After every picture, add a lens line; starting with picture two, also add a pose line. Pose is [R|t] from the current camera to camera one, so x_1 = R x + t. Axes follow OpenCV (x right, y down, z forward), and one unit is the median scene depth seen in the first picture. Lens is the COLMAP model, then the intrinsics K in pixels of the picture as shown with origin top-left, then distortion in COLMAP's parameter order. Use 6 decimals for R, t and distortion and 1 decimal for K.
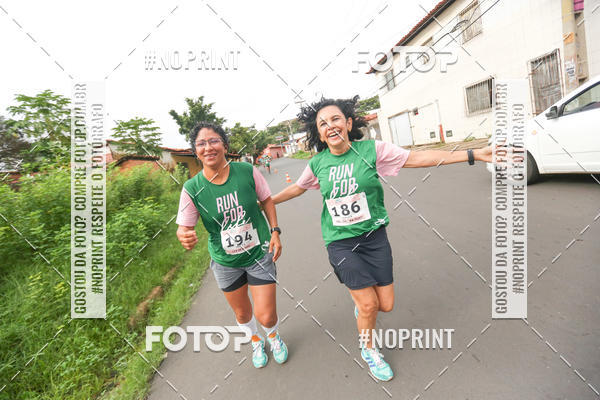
lens RADIAL K [[275.0, 0, 300.0], [0, 275.0, 200.0], [0, 0, 1]] dist [-0.055720, 0.018411]
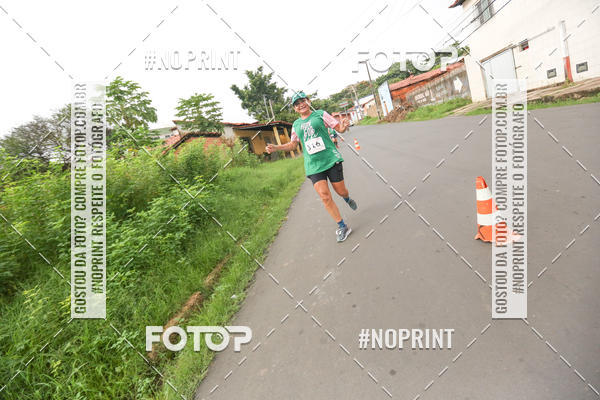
lens RADIAL K [[274.8, 0, 297.1], [0, 274.8, 199.0], [0, 0, 1]] dist [-0.052268, 0.018912]
pose [[0.967909, -0.023159, -0.250233, -0.011539], [0.048717, 0.994147, 0.096430, -0.002597], [0.246535, -0.105526, 0.963372, 0.093066]]
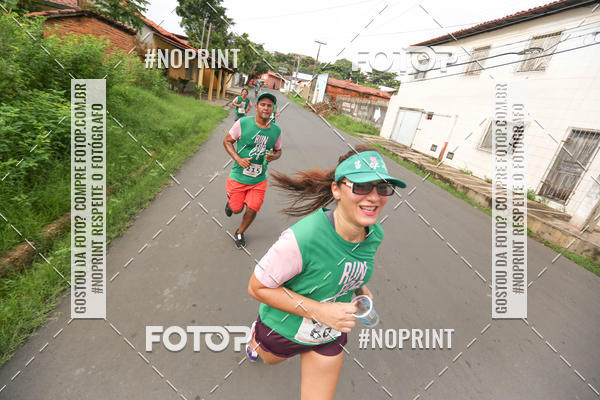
lens RADIAL K [[272.4, 0, 298.4], [0, 272.4, 201.2], [0, 0, 1]] dist [-0.051369, 0.017108]
pose [[0.907679, 0.387389, 0.161395, -0.015969], [-0.412624, 0.893966, 0.174834, -0.045148], [-0.076553, -0.225289, 0.971280, 0.089669]]
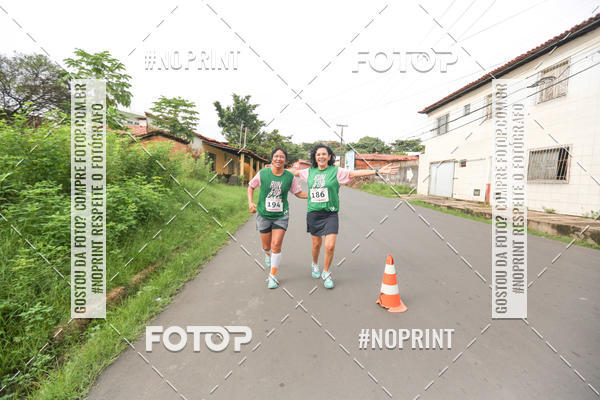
lens RADIAL K [[274.8, 0, 297.1], [0, 274.8, 199.0], [0, 0, 1]] dist [-0.052268, 0.018912]
pose [[0.961246, 0.262774, -0.083400, -0.009270], [-0.267945, 0.961671, -0.058257, -0.004674], [0.064894, 0.078346, 0.994812, 0.063392]]
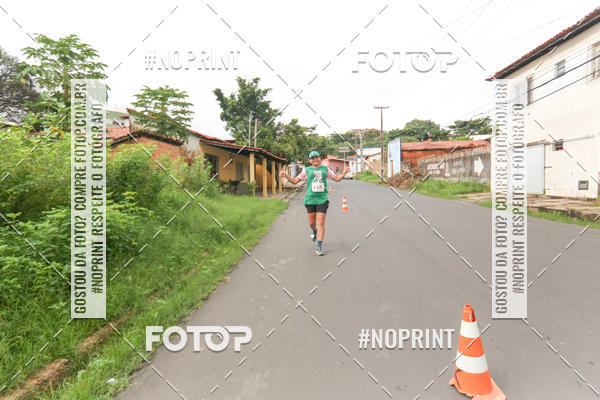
lens RADIAL K [[352.1, 0, 297.5], [0, 352.1, 200.5], [0, 0, 1]] dist [-0.047344, 0.046196]
pose [[0.962863, 0.207622, -0.172590, -0.005924], [-0.219868, 0.973981, -0.054941, -0.014044], [0.156692, 0.090848, 0.983460, 0.098856]]
